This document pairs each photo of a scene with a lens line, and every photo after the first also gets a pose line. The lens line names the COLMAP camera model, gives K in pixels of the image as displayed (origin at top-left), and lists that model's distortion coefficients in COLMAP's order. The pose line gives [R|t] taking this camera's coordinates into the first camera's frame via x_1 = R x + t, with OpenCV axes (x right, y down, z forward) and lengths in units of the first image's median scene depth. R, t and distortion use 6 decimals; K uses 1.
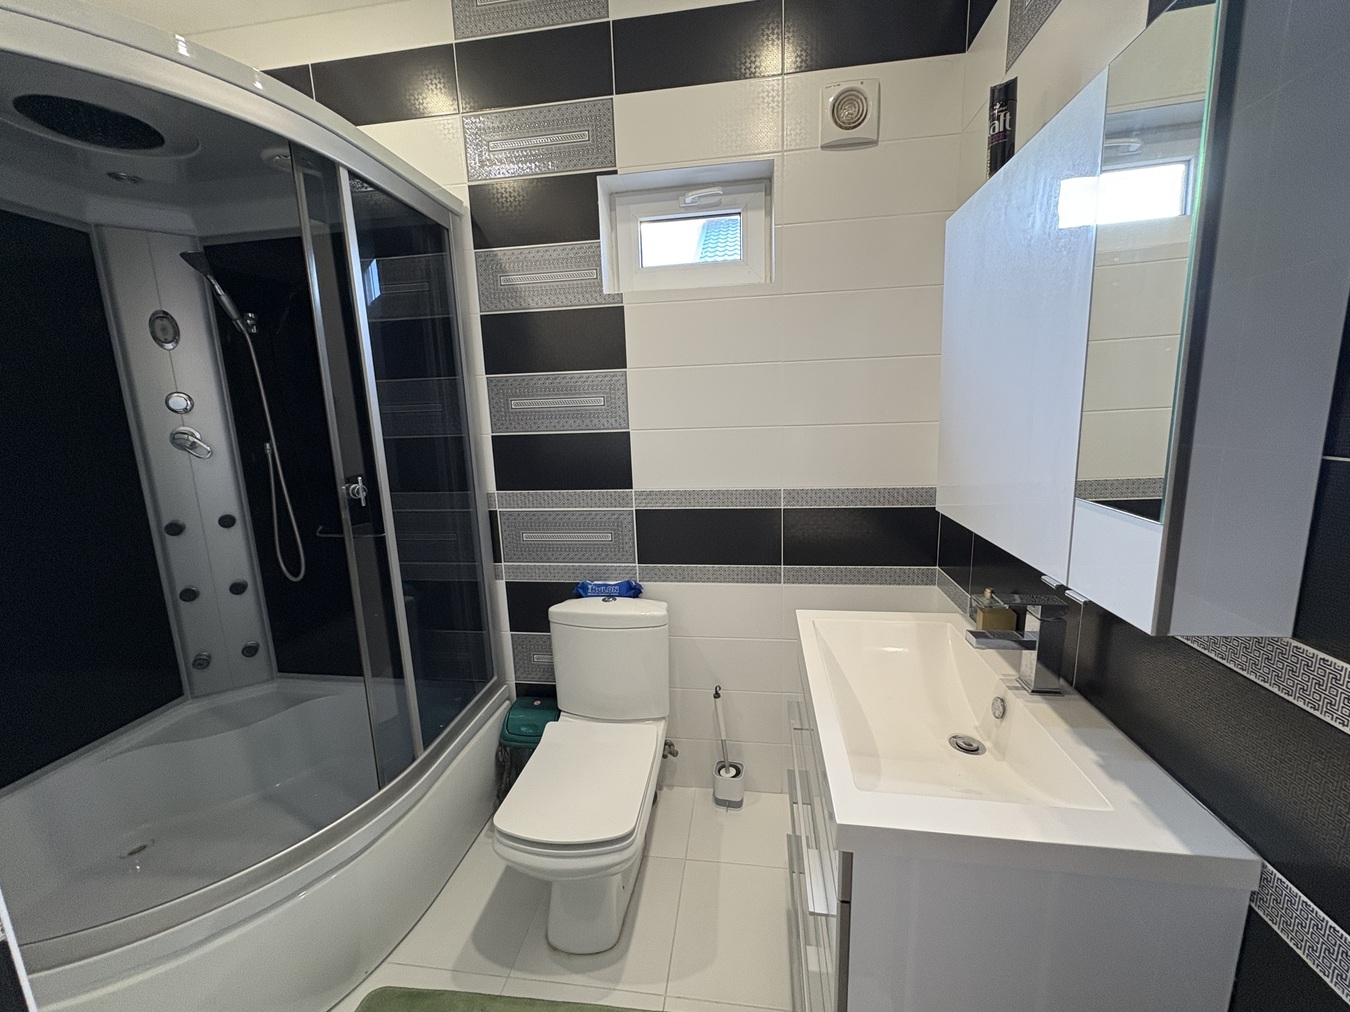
lens RADIAL K [[537.7, 0, 675.0], [0, 537.7, 506.0], [0, 0, 1]] dist [0.000149, 0.000053]
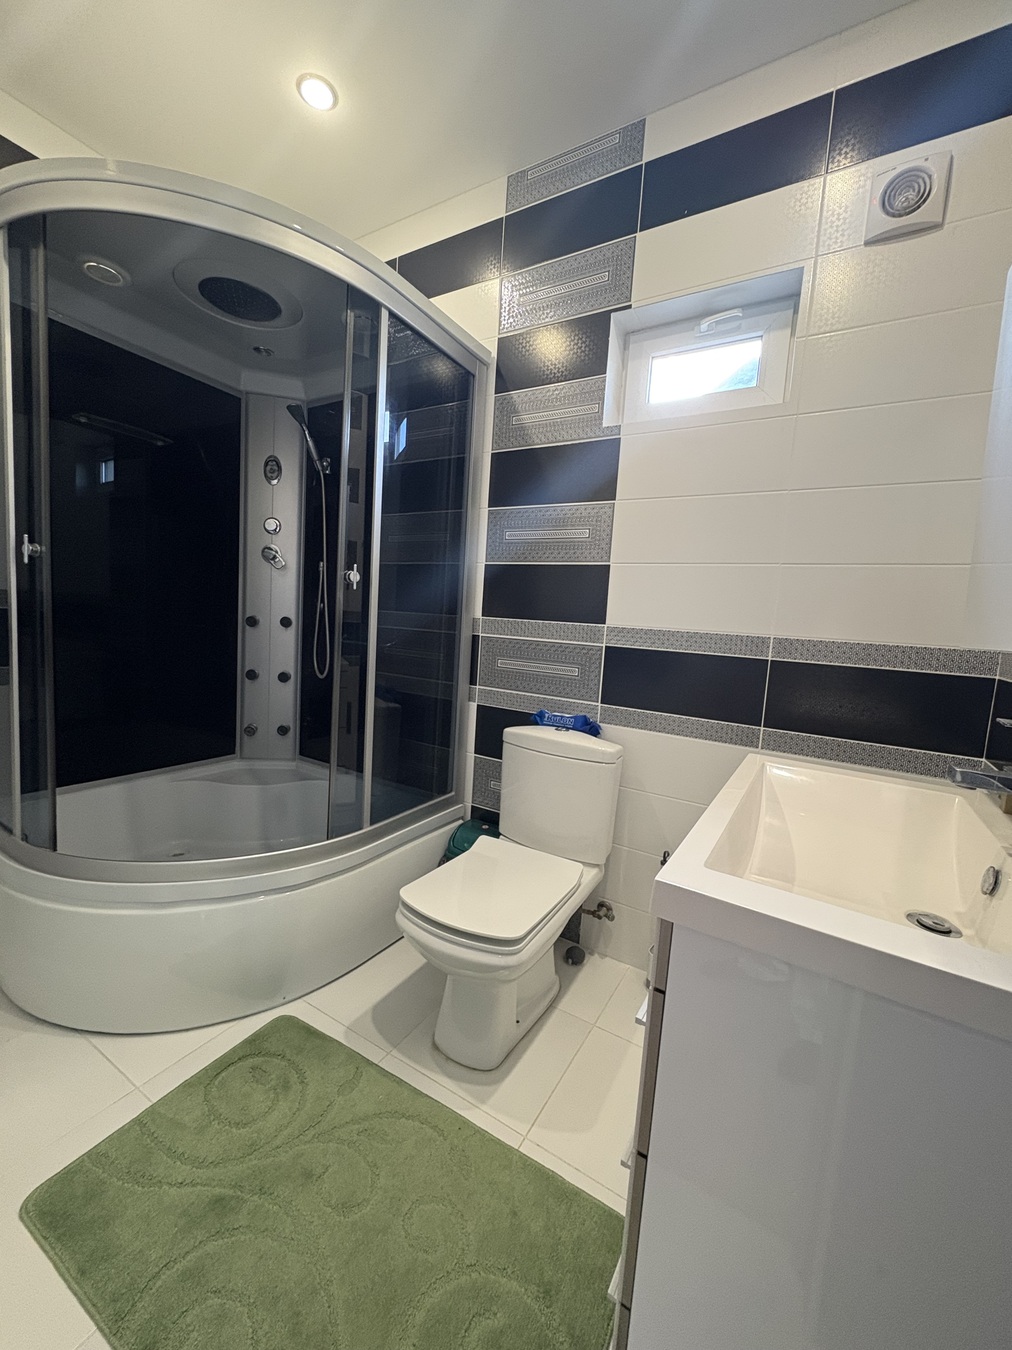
lens RADIAL K [[537.7, 0, 507.6], [0, 537.7, 676.7], [0, 0, 1]] dist [0.000149, 0.000053]
pose [[0.916101, 0.133447, -0.378089, 0.144433], [-0.163648, 0.985314, -0.048748, 0.142983], [0.366031, 0.106532, 0.924485, 0.048449]]
